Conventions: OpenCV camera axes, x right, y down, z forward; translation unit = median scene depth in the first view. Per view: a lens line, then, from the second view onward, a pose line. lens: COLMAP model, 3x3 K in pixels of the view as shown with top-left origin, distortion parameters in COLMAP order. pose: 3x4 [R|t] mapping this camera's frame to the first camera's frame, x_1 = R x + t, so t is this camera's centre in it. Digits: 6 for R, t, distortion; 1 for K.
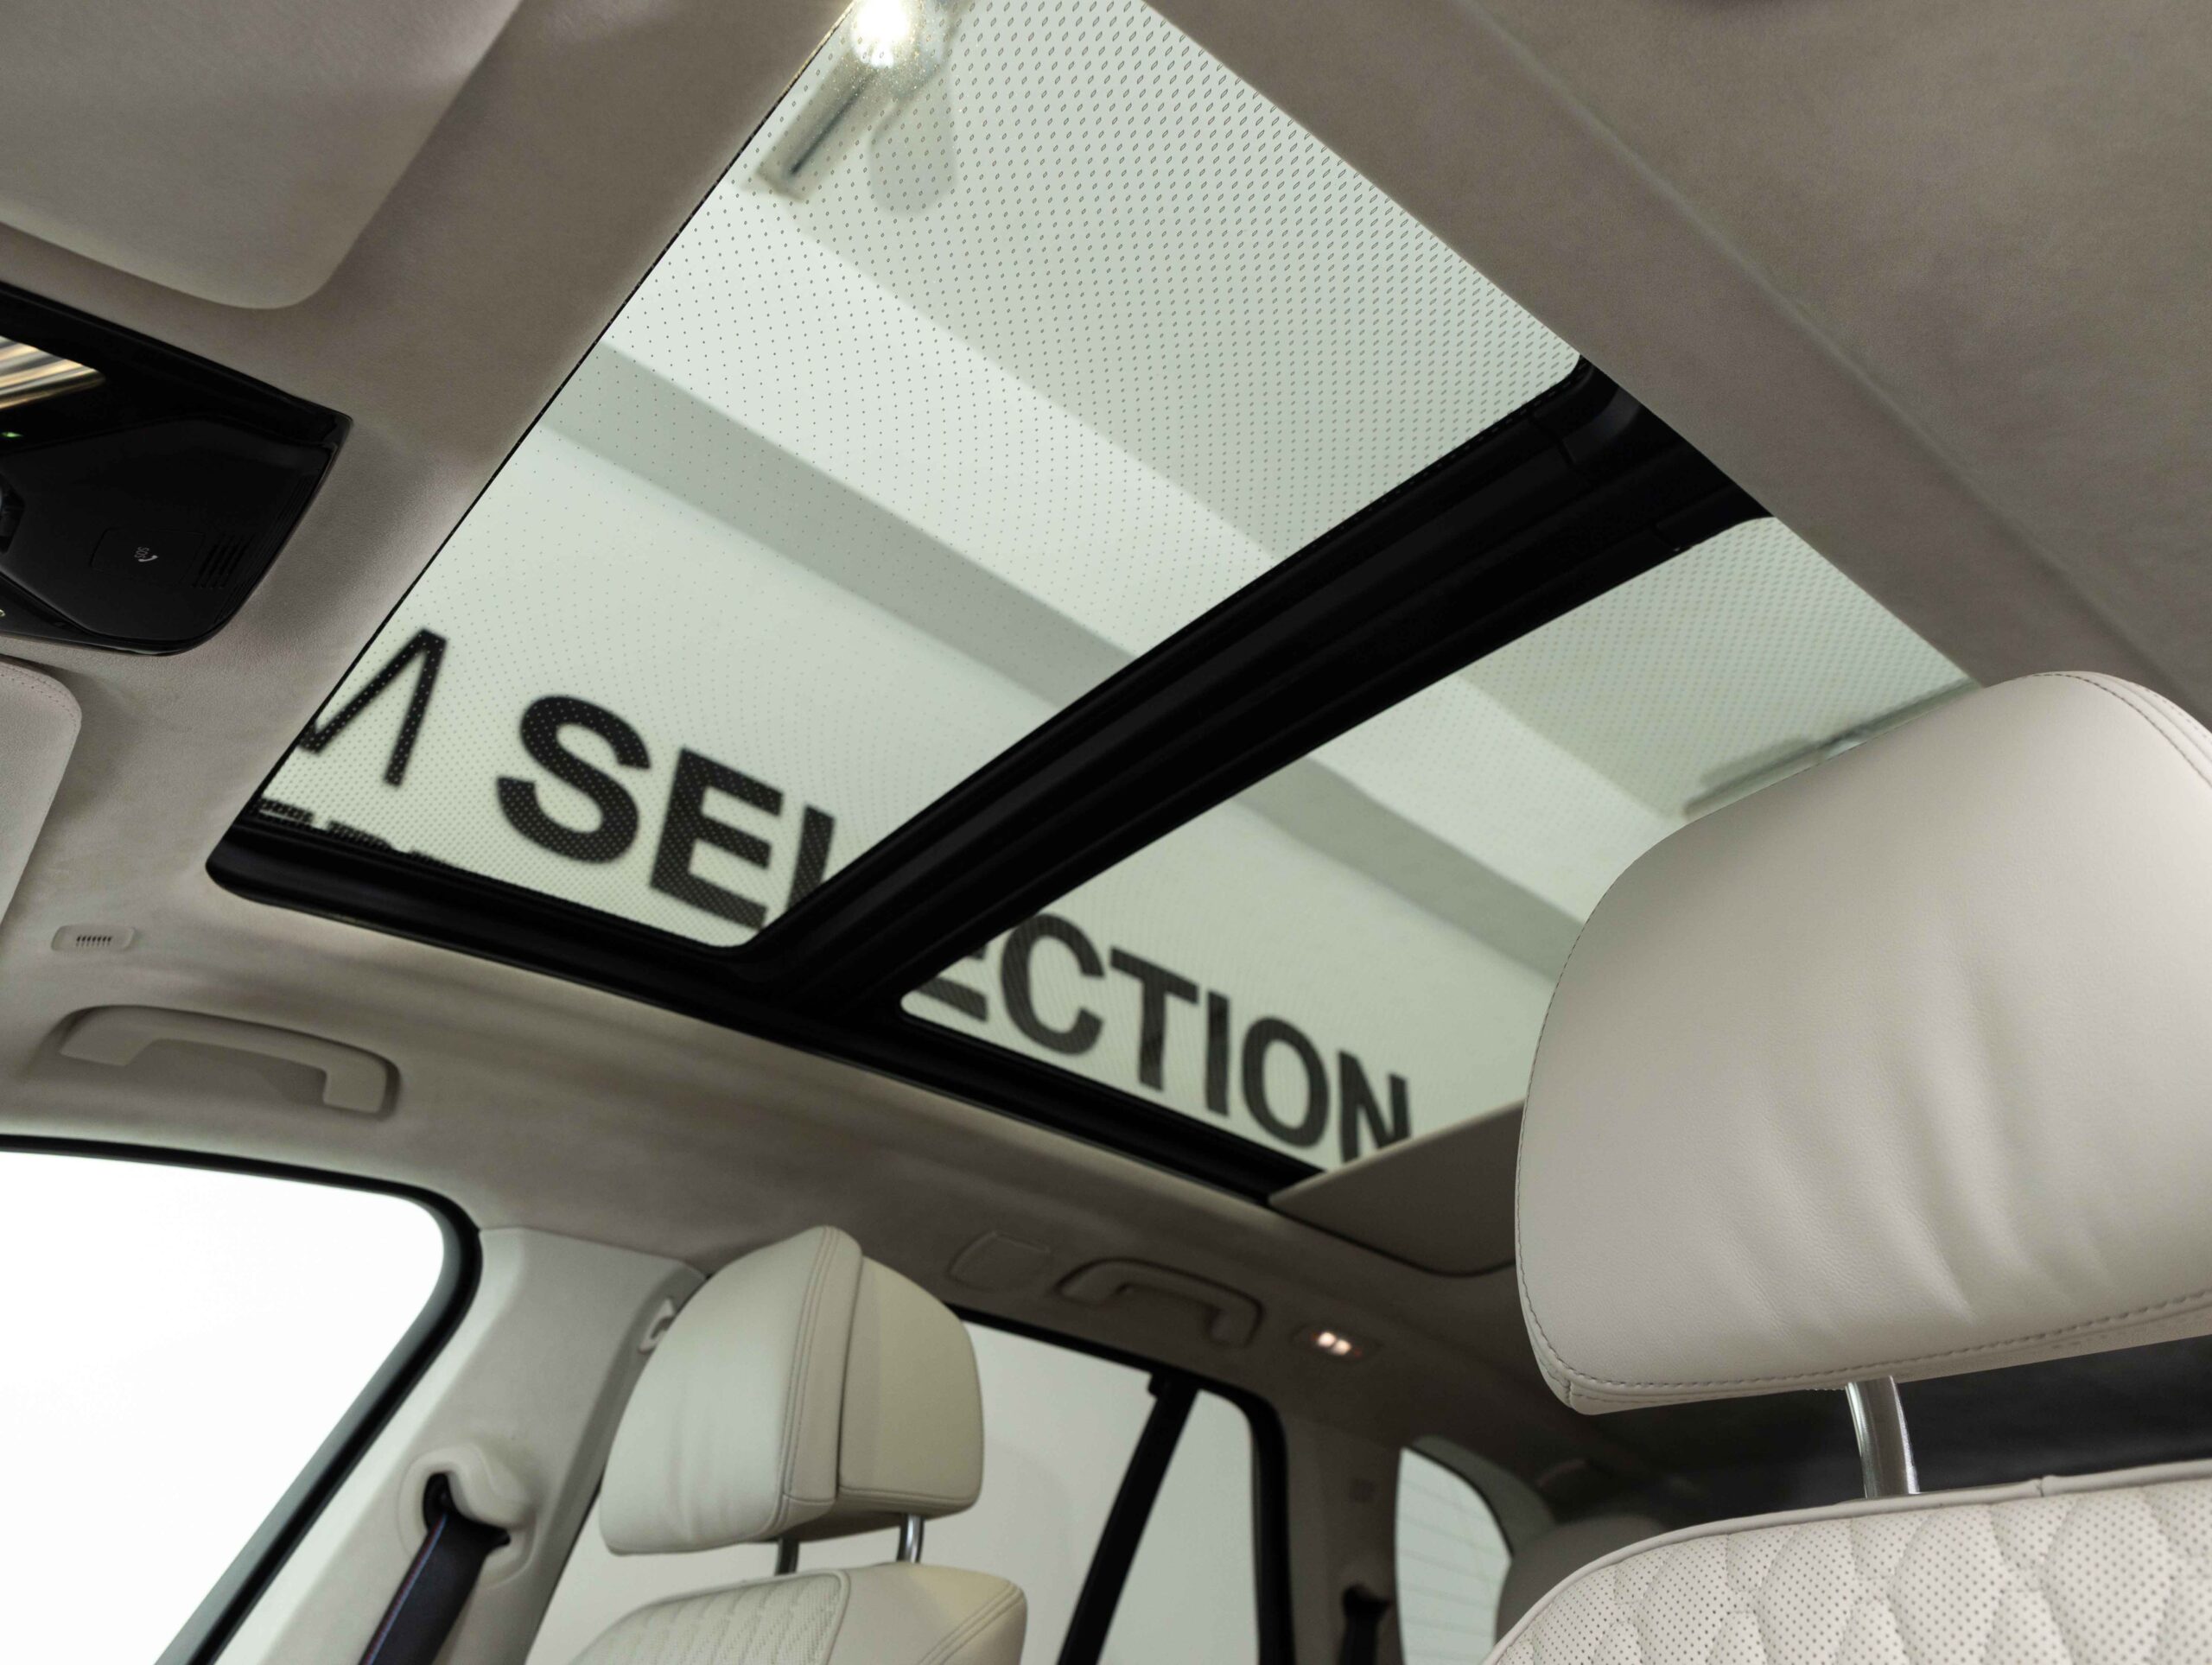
lens RADIAL K [[1568.4, 0, 1099.8], [0, 1568.4, 806.0], [0, 0, 1]] dist [0.003530, 0.001046]
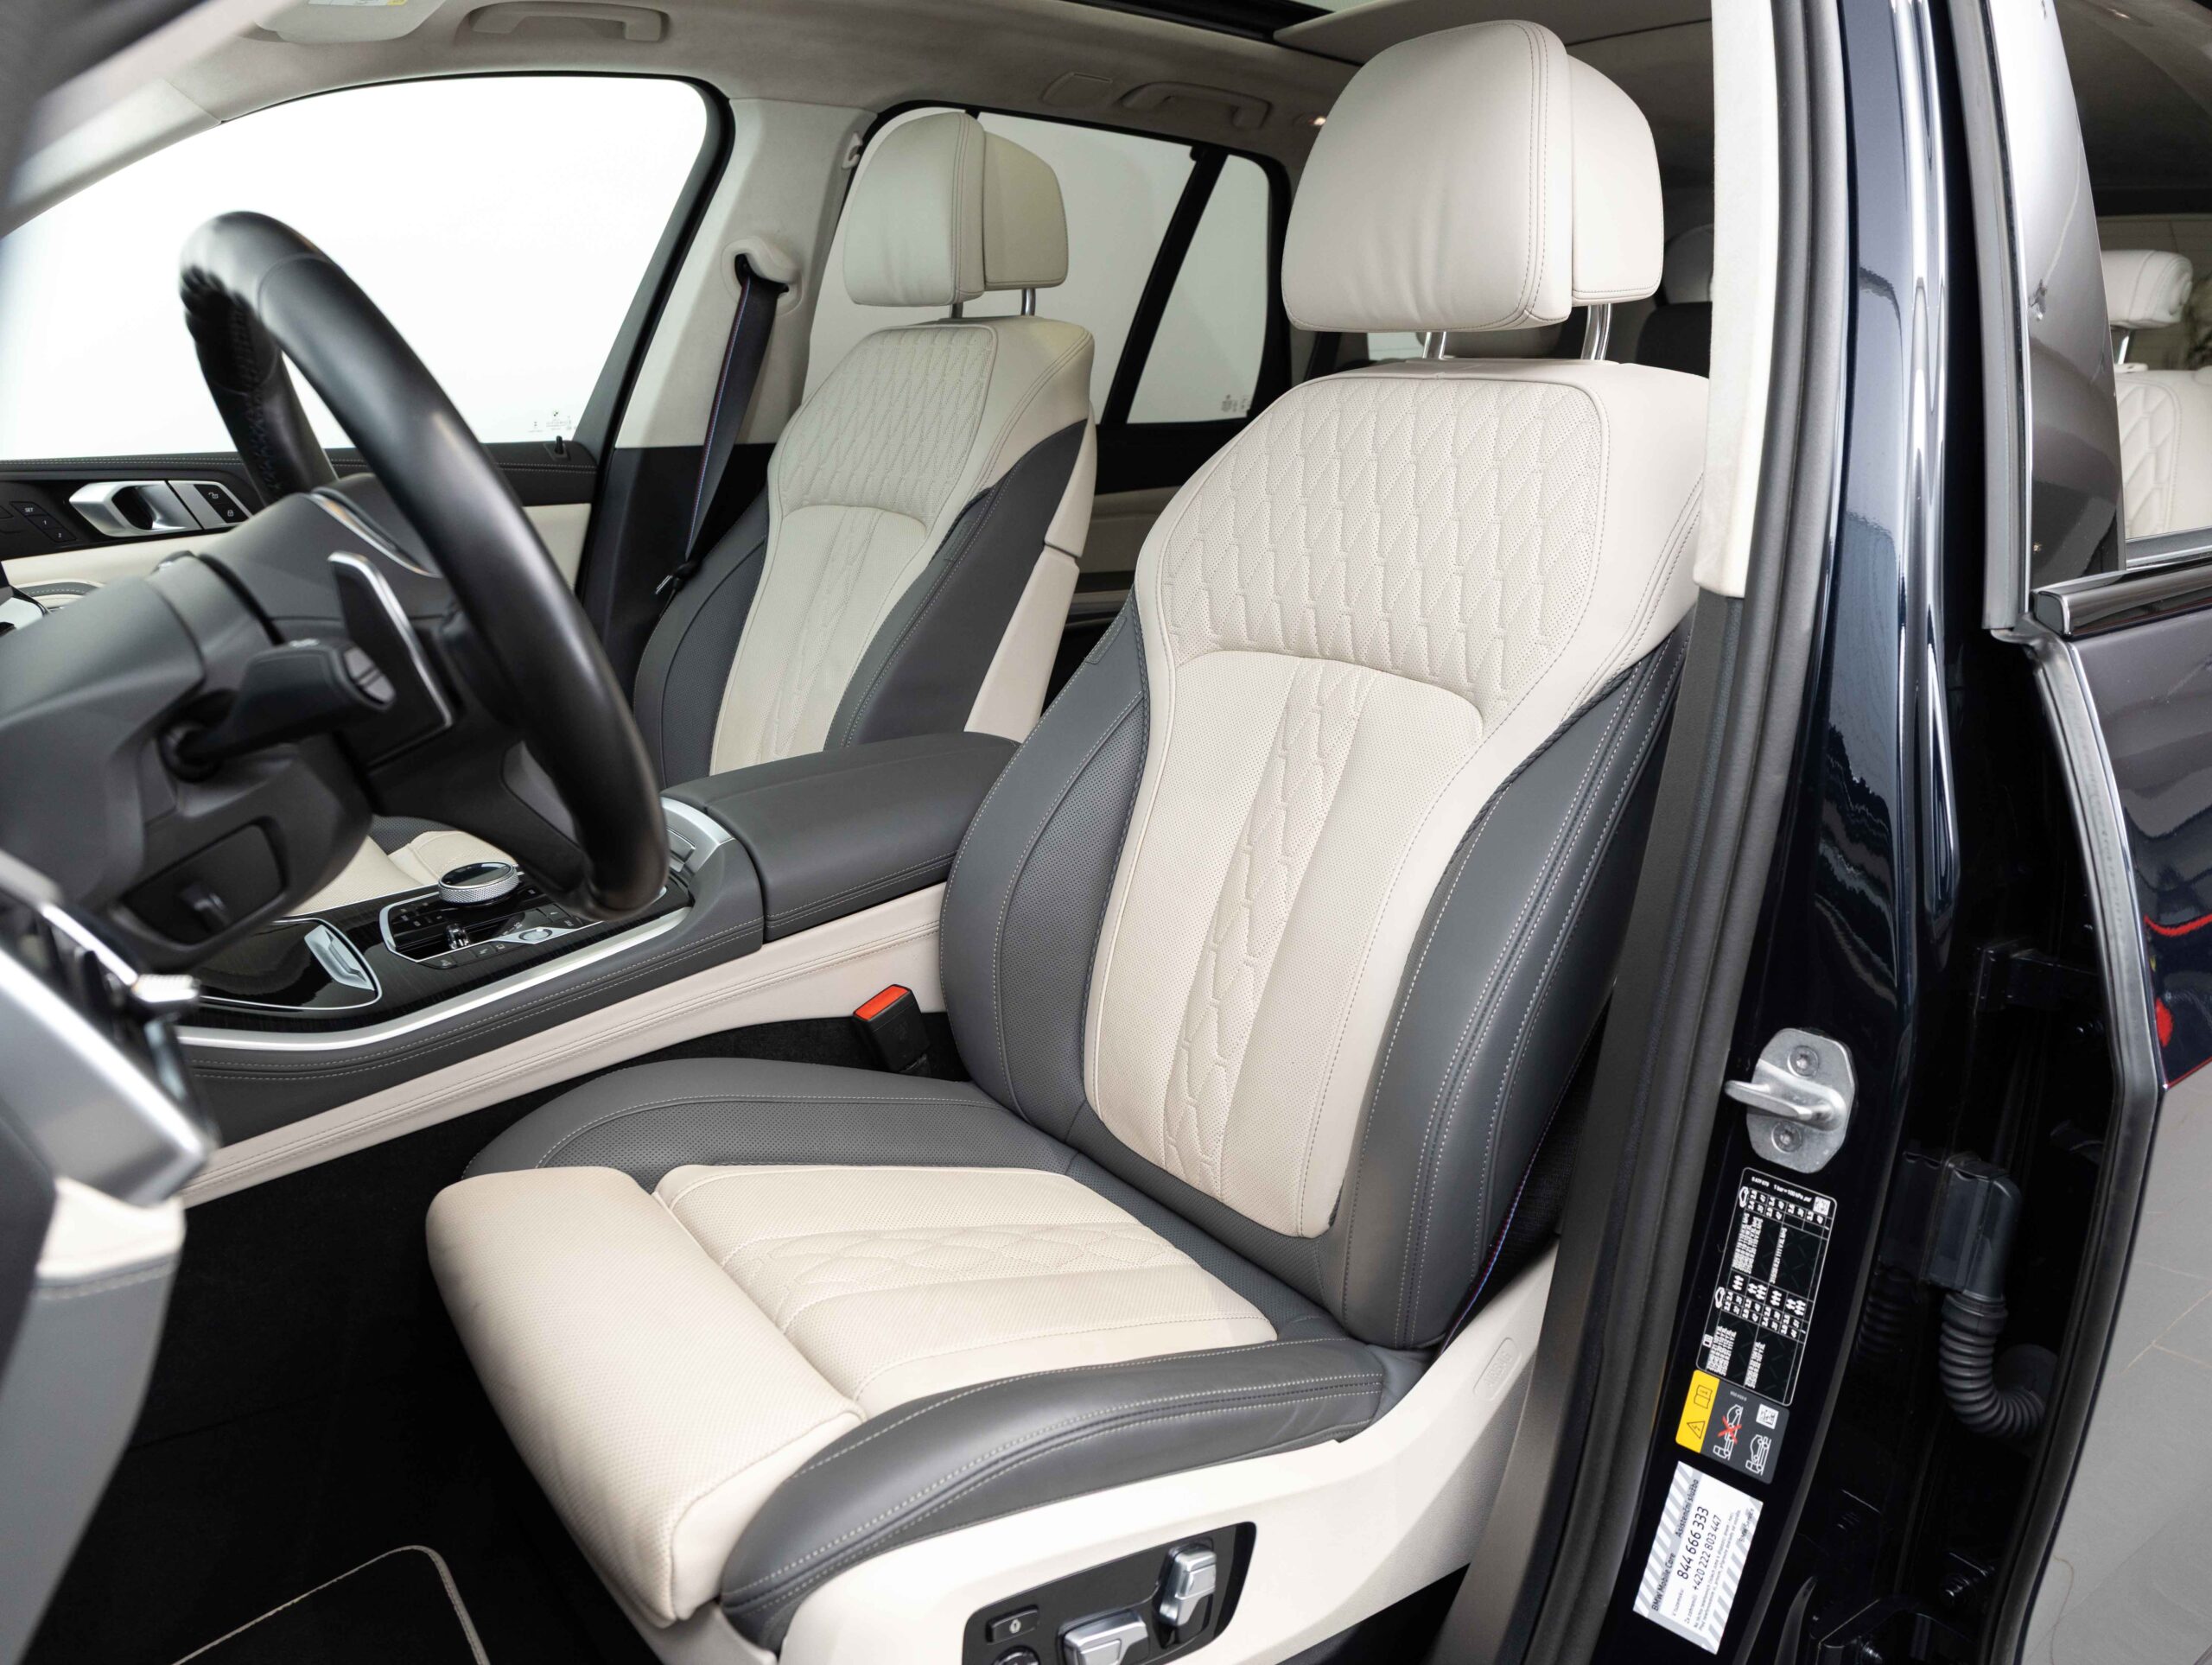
lens RADIAL K [[1568.4, 0, 1099.8], [0, 1568.4, 806.0], [0, 0, 1]] dist [0.003530, 0.001046]
pose [[0.997821, 0.018208, -0.063422, 0.069376], [0.035335, 0.664300, 0.746631, -0.401170], [0.055726, -0.747245, 0.662208, -0.495330]]
